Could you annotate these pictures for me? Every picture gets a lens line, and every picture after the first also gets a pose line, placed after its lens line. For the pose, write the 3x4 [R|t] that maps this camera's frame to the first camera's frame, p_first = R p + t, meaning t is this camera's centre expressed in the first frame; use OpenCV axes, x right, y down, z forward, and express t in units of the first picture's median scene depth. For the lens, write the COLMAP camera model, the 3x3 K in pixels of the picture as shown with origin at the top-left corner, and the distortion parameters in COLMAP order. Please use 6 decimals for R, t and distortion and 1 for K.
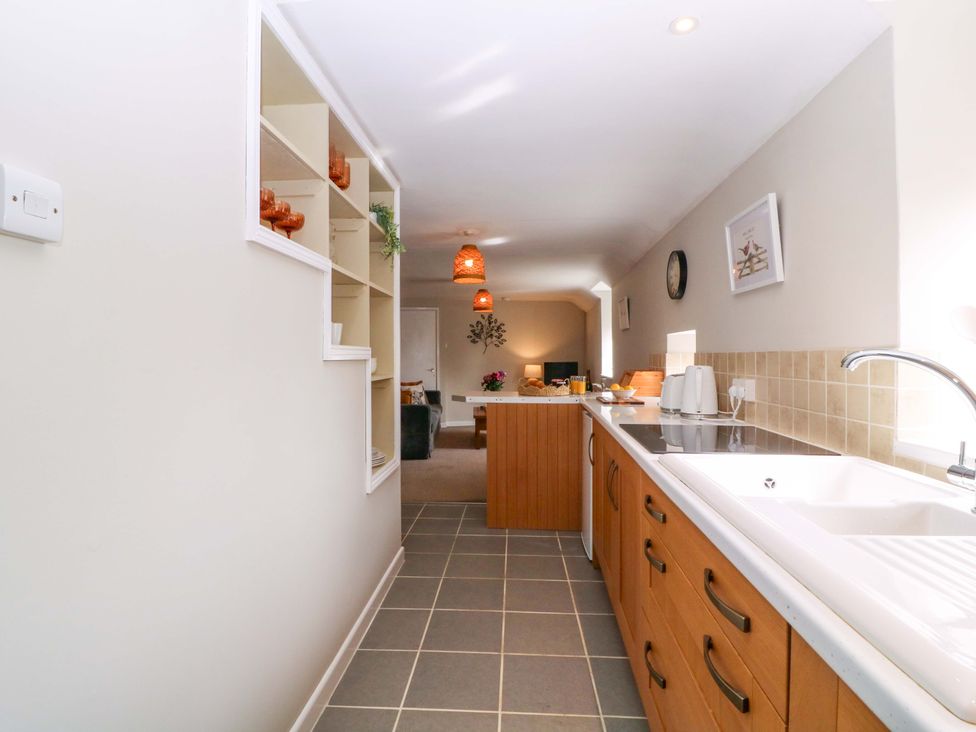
lens RADIAL K [[534.0, 0, 485.4], [0, 534.0, 358.4], [0, 0, 1]] dist [0.004626, 0.000535]
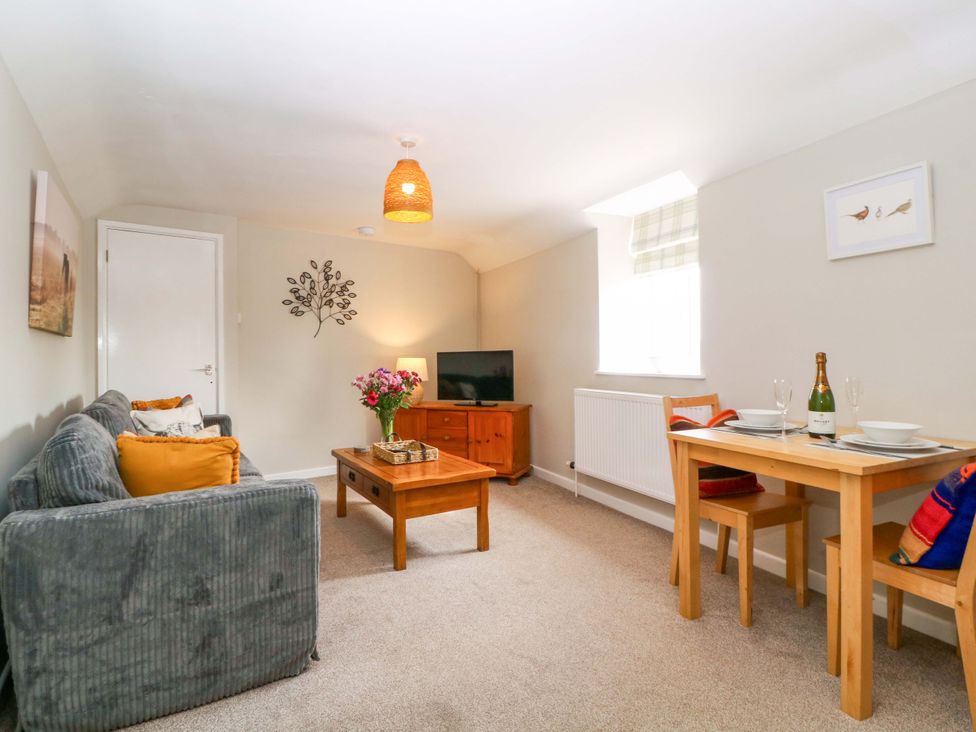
lens RADIAL K [[534.0, 0, 485.4], [0, 534.0, 358.4], [0, 0, 1]] dist [0.004626, 0.000535]
pose [[0.868150, -0.005576, 0.496270, -0.116772], [0.007355, 0.999972, -0.001631, 0.013985], [-0.496247, 0.005066, 0.868167, 0.474432]]
